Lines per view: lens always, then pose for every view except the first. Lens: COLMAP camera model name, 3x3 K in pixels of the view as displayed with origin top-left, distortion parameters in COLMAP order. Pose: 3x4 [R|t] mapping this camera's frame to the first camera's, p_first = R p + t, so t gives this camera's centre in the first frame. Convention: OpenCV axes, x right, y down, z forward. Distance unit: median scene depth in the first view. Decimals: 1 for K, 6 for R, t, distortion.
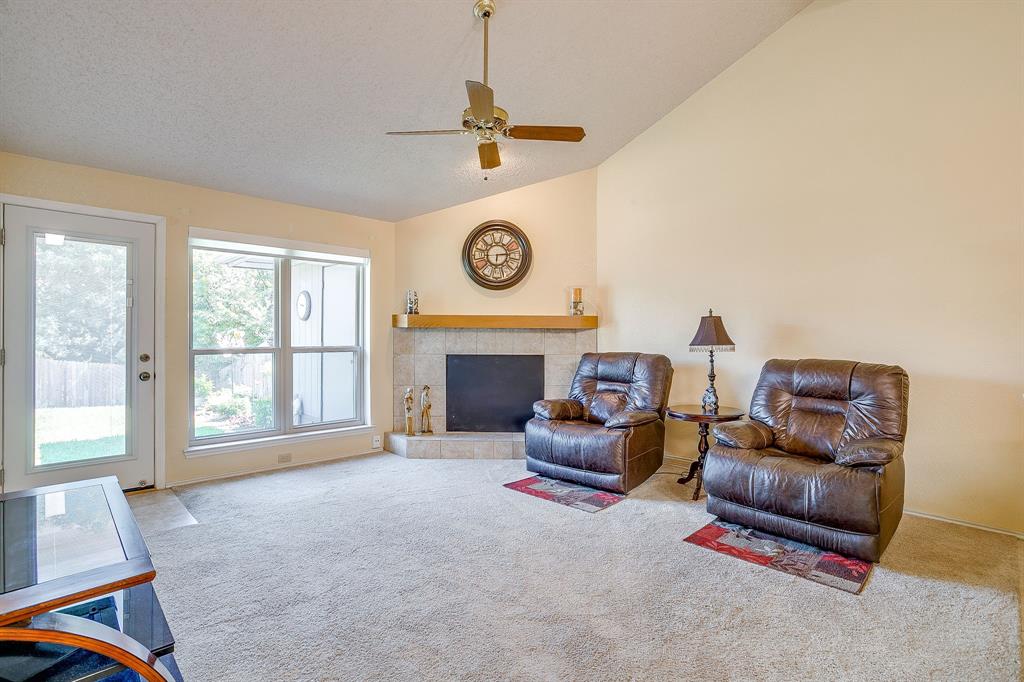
lens RADIAL K [[498.4, 0, 512.1], [0, 498.4, 335.6], [0, 0, 1]] dist [-0.059642, 0.037970]
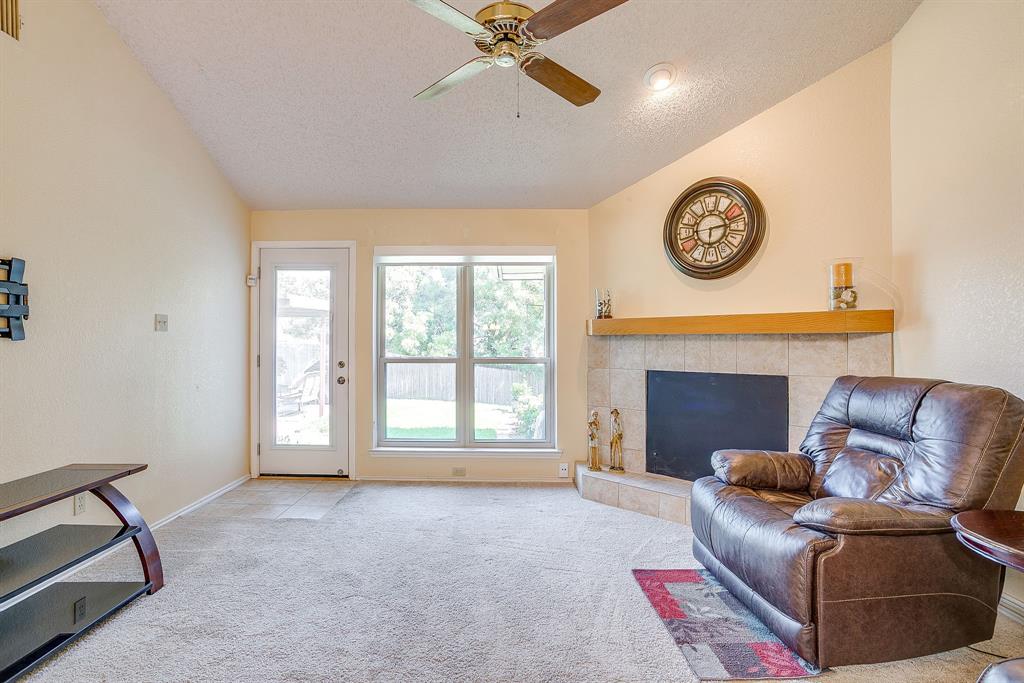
lens RADIAL K [[503.3, 0, 496.9], [0, 503.3, 339.8], [0, 0, 1]] dist [-0.060134, 0.039965]
pose [[0.702402, -0.007744, -0.711739, 0.262909], [0.000057, 0.999941, -0.010824, -0.000091], [0.711781, 0.007563, 0.702361, 0.318051]]
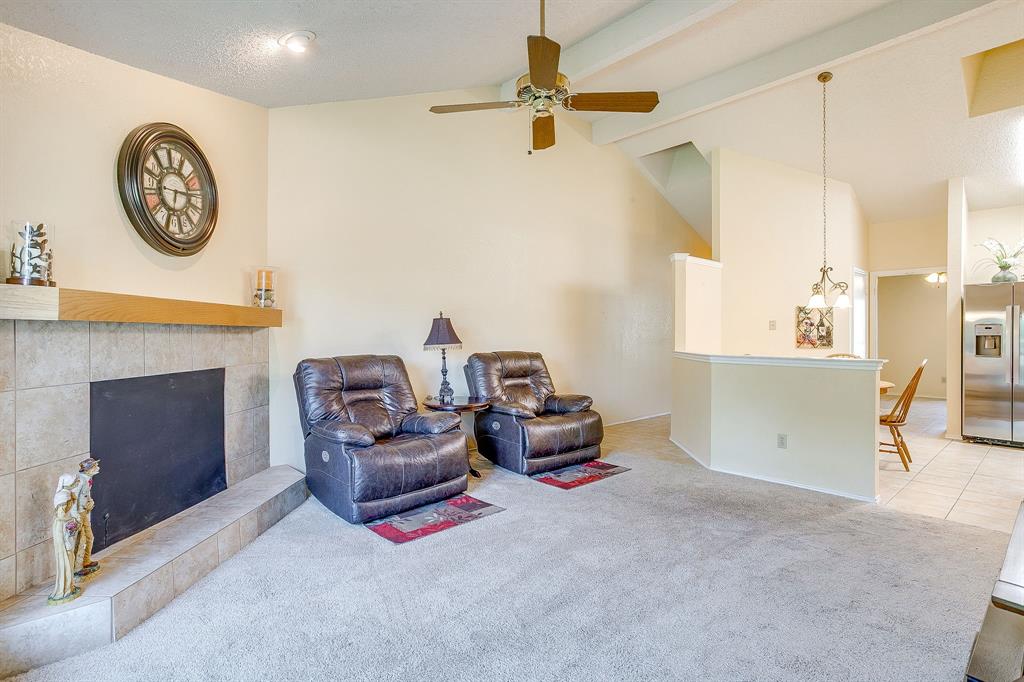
lens RADIAL K [[498.4, 0, 512.1], [0, 498.4, 335.6], [0, 0, 1]] dist [-0.059642, 0.037970]
pose [[0.043202, -0.006758, 0.999044, -0.577517], [0.005436, 0.999964, 0.006529, -0.004819], [-0.999052, 0.005148, 0.043237, 0.633814]]
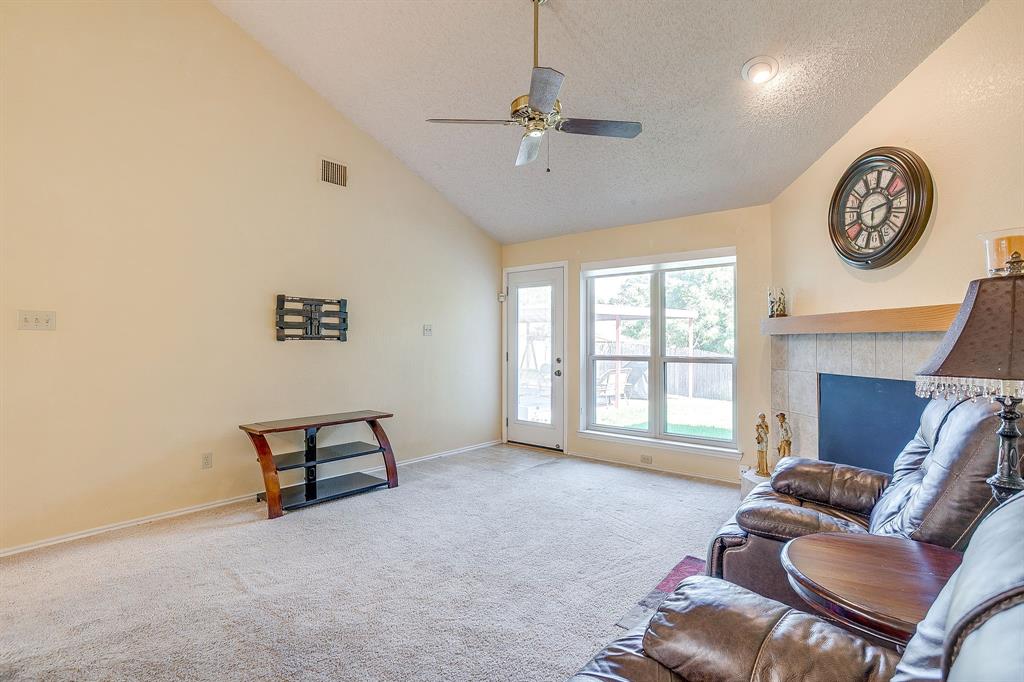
lens RADIAL K [[498.4, 0, 512.1], [0, 498.4, 335.6], [0, 0, 1]] dist [-0.059642, 0.037970]
pose [[0.085407, -0.018482, -0.996175, 0.530083], [-0.003408, 0.999817, -0.018842, 0.000270], [0.996340, 0.005004, 0.085328, 0.547321]]
